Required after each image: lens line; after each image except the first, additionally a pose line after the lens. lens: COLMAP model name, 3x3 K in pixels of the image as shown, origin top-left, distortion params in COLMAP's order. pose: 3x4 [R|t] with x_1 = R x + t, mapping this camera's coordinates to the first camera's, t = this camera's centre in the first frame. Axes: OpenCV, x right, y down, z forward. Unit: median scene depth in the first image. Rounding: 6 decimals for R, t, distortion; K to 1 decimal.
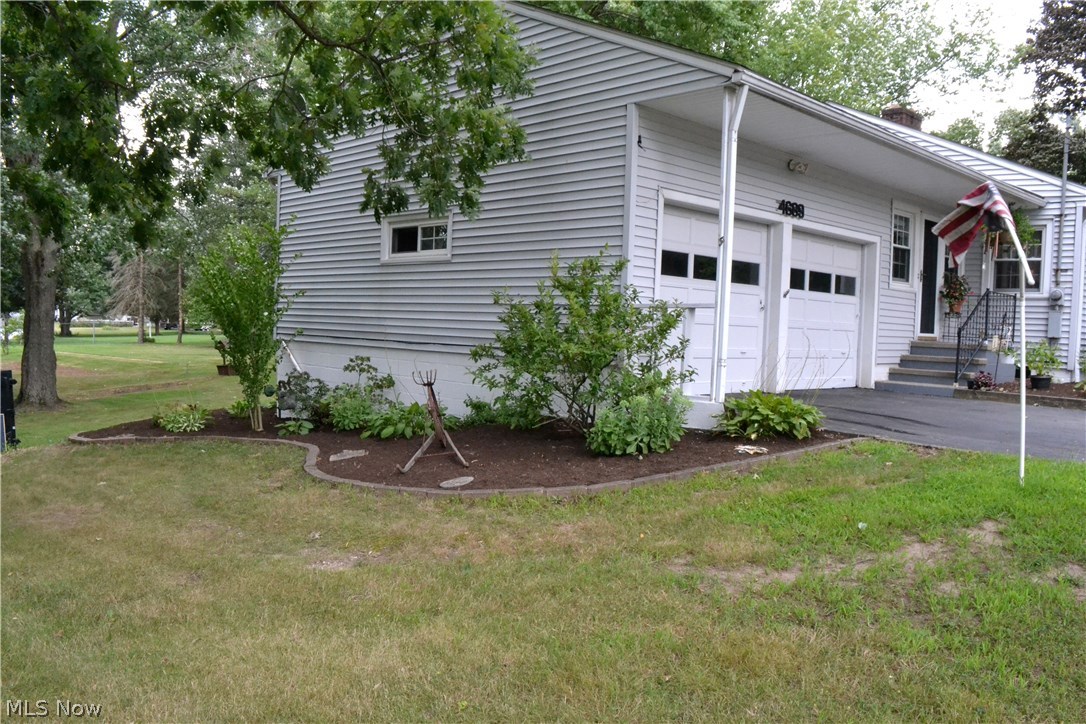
lens RADIAL K [[876.7, 0, 543.0], [0, 876.7, 362.0], [0, 0, 1]] dist [-0.072438, -0.002239]
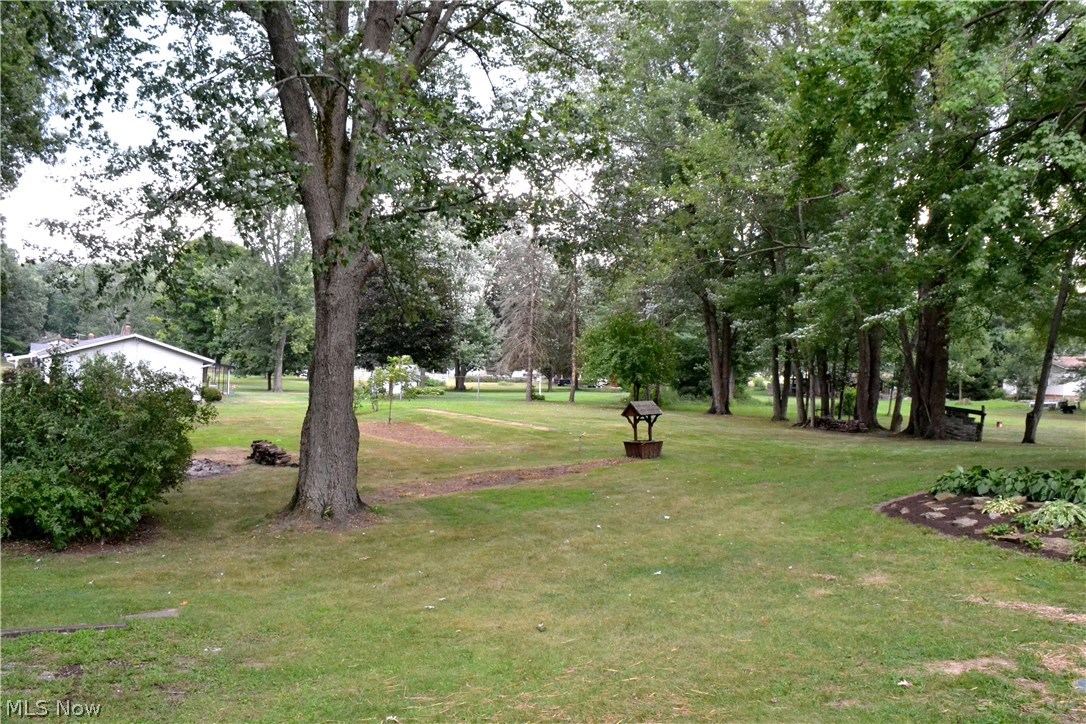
lens RADIAL K [[876.7, 0, 543.0], [0, 876.7, 362.0], [0, 0, 1]] dist [-0.072438, -0.002239]
pose [[0.908102, 0.000568, -0.418749, -0.089401], [-0.028895, 0.997701, -0.061308, -0.007344], [0.417752, 0.067773, 0.906030, 0.215864]]
